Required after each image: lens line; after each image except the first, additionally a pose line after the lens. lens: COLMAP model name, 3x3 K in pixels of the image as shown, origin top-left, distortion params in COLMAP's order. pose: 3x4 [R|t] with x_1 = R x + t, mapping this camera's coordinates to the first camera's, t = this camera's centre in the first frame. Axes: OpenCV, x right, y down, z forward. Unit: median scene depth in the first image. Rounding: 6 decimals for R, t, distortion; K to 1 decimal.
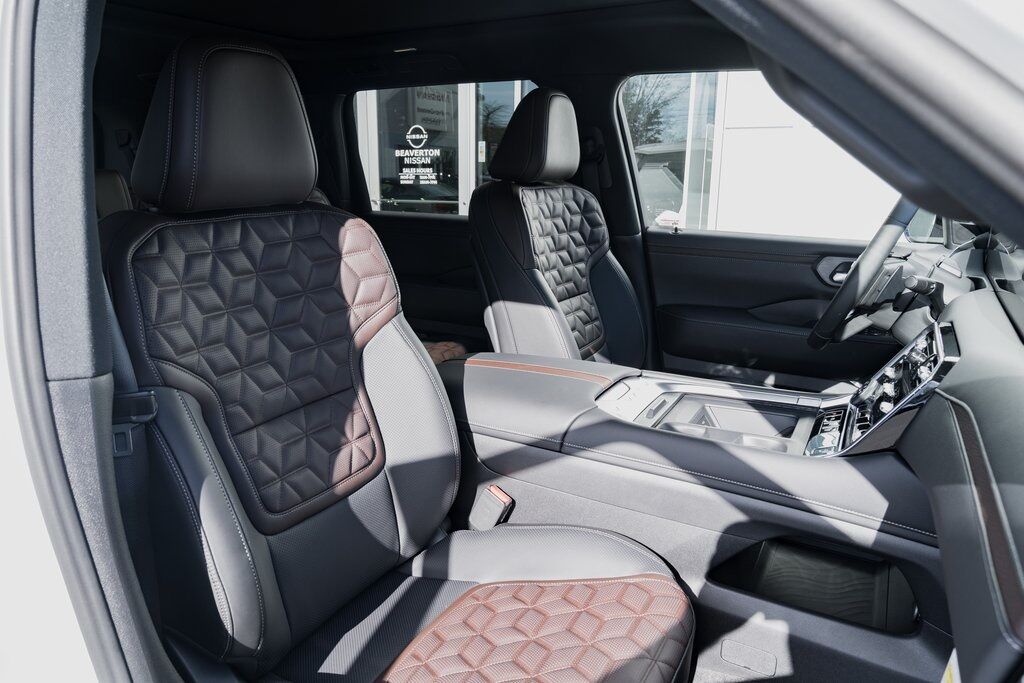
lens RADIAL K [[702.7, 0, 509.0], [0, 702.7, 346.3], [0, 0, 1]] dist [-0.027682, 0.022427]
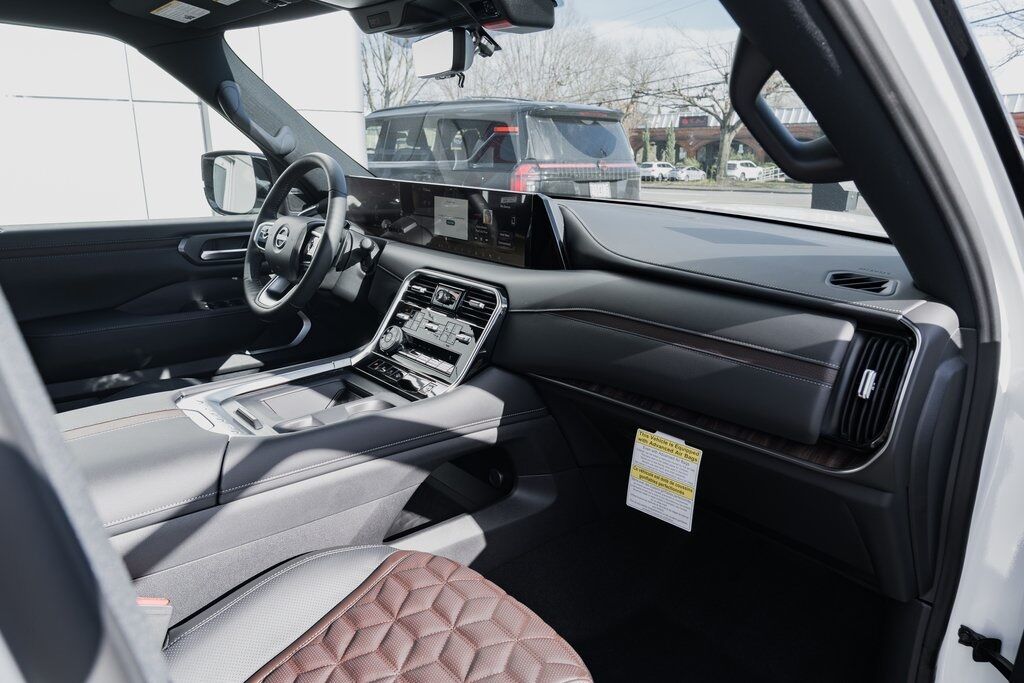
lens RADIAL K [[702.7, 0, 522.7], [0, 702.7, 345.9], [0, 0, 1]] dist [-0.027682, 0.022427]
pose [[0.314513, -0.254578, 0.914479, -0.456869], [0.219346, 0.956785, 0.190916, -0.090190], [-0.923563, 0.140542, 0.356763, 0.336479]]
